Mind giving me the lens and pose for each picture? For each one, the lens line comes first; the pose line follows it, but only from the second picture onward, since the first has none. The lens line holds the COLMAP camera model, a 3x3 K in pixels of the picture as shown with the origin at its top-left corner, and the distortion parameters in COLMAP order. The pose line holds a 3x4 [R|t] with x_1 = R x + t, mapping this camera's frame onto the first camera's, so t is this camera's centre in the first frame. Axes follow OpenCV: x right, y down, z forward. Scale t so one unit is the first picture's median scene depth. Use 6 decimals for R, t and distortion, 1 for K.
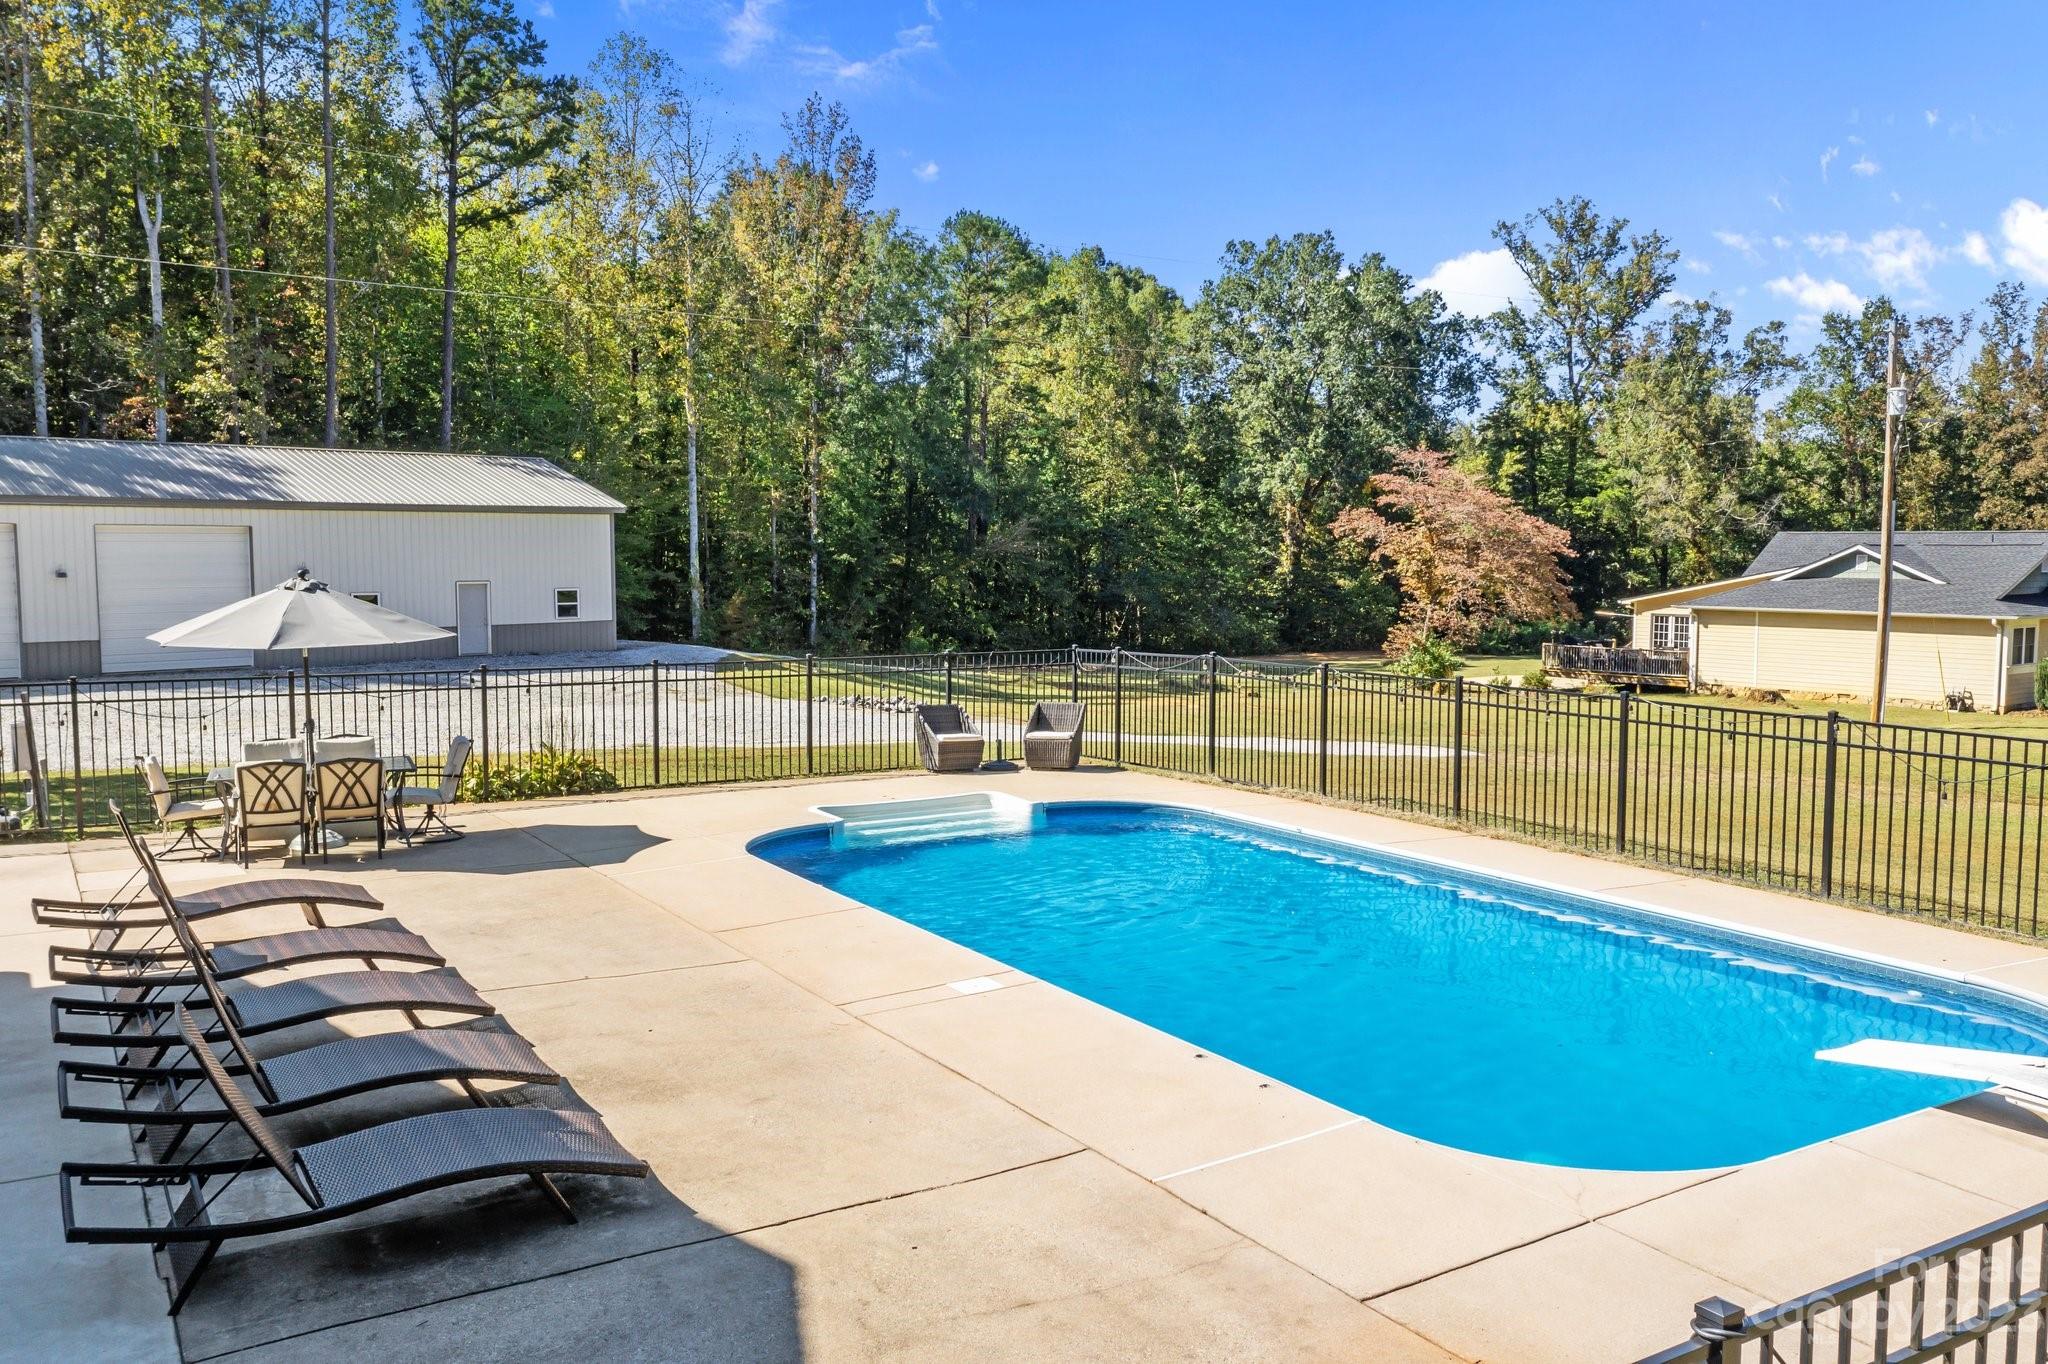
lens RADIAL K [[1629.2, 0, 1022.8], [0, 1629.2, 673.8], [0, 0, 1]] dist [0.002561, 0.006234]
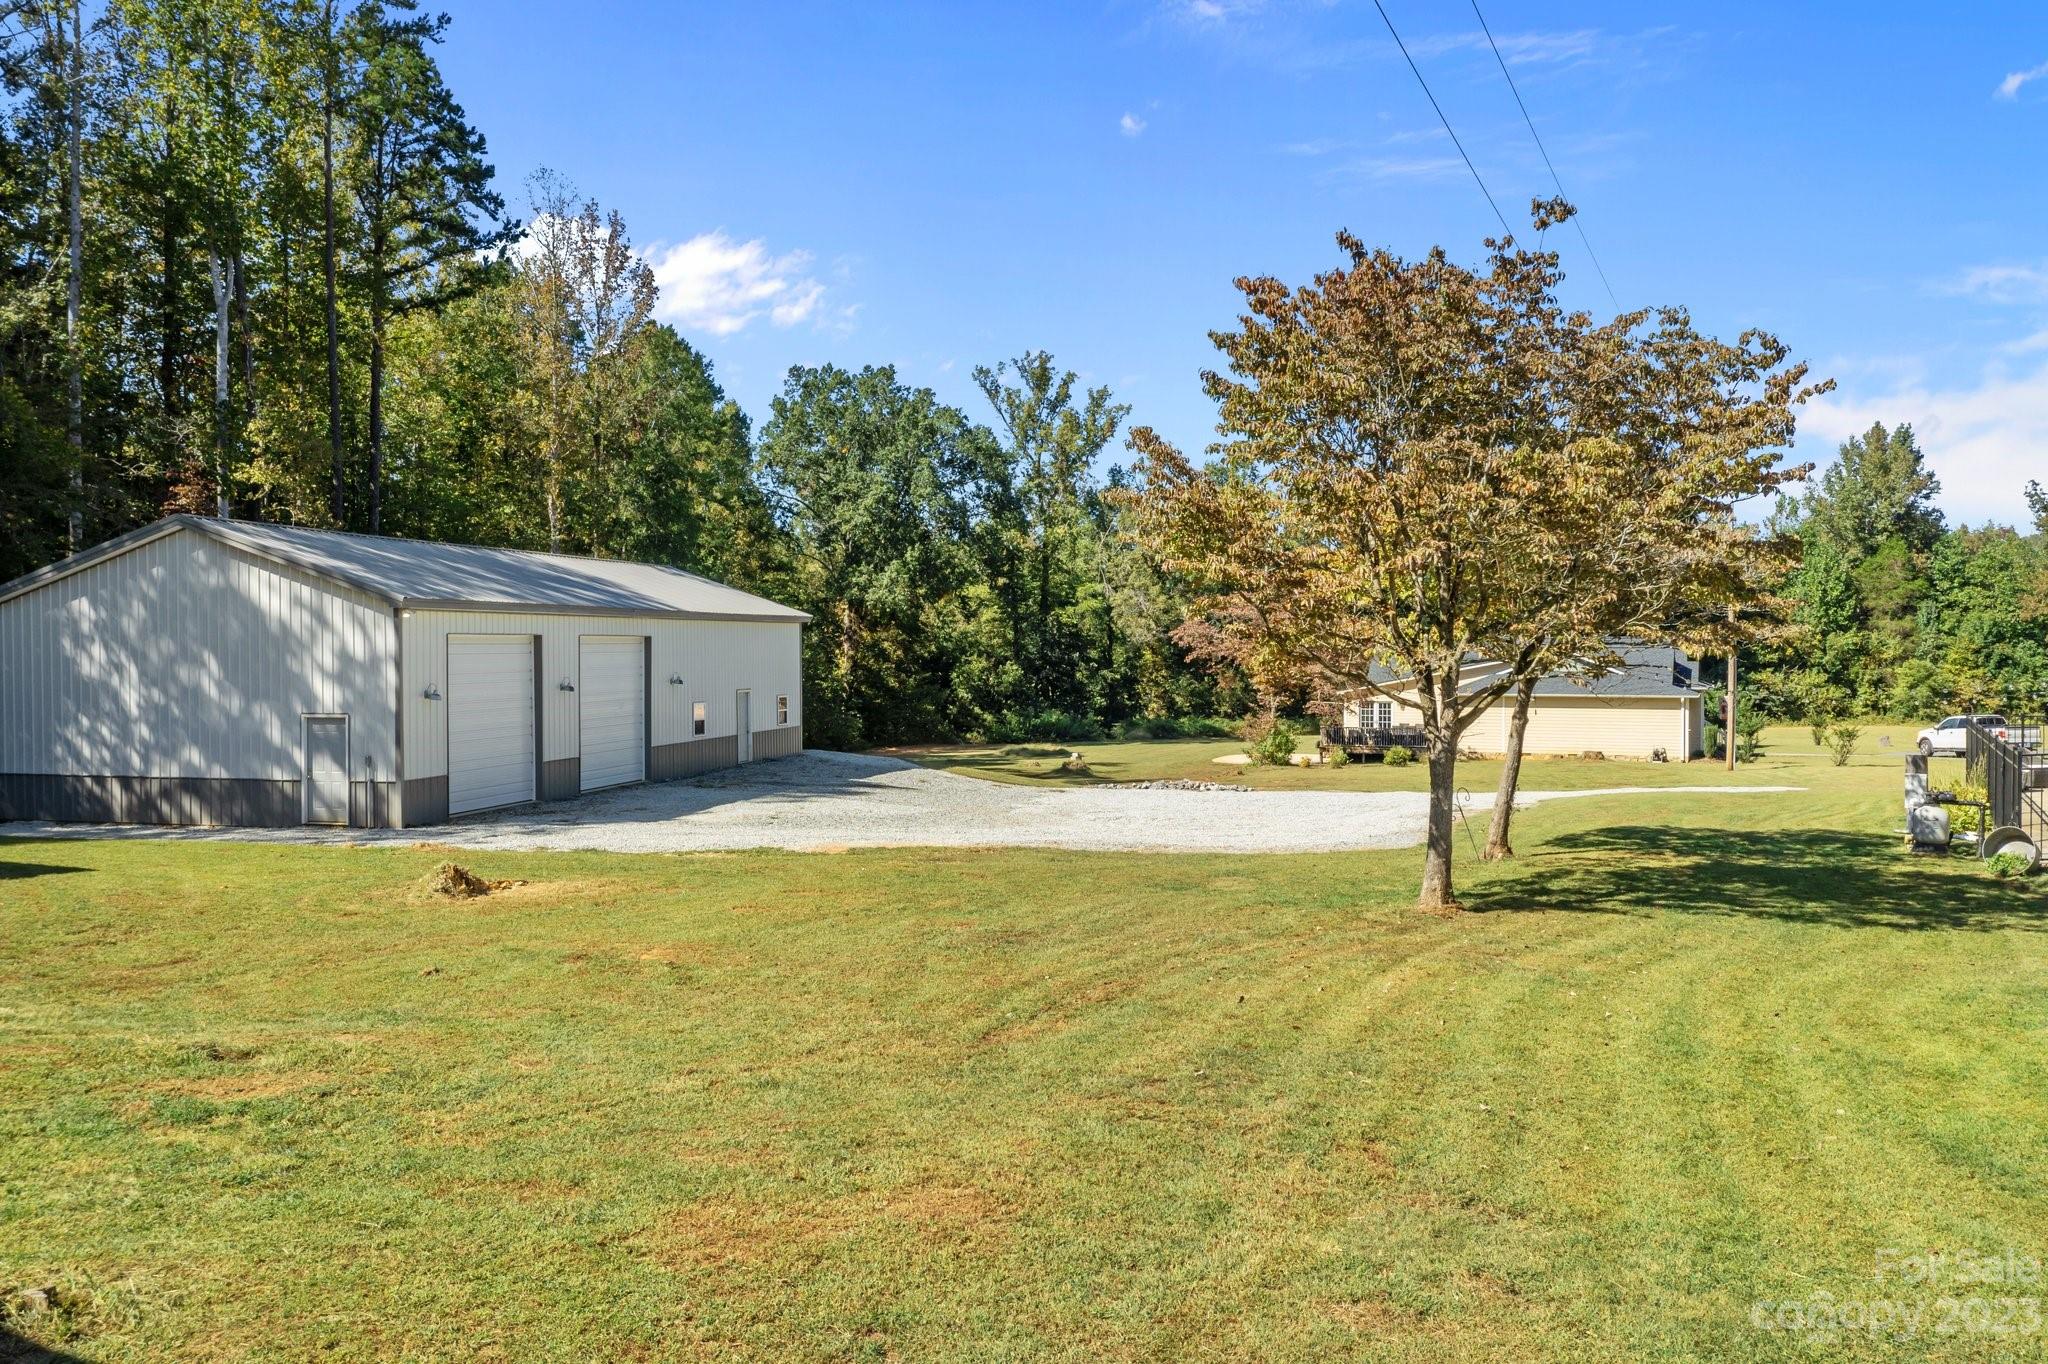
lens RADIAL K [[1629.2, 0, 1022.8], [0, 1629.2, 673.8], [0, 0, 1]] dist [0.002561, 0.006234]
pose [[0.858135, -0.012163, 0.513280, -0.497809], [0.044176, 0.997761, -0.050213, -0.005587], [-0.511520, 0.065764, 0.856751, 0.031910]]
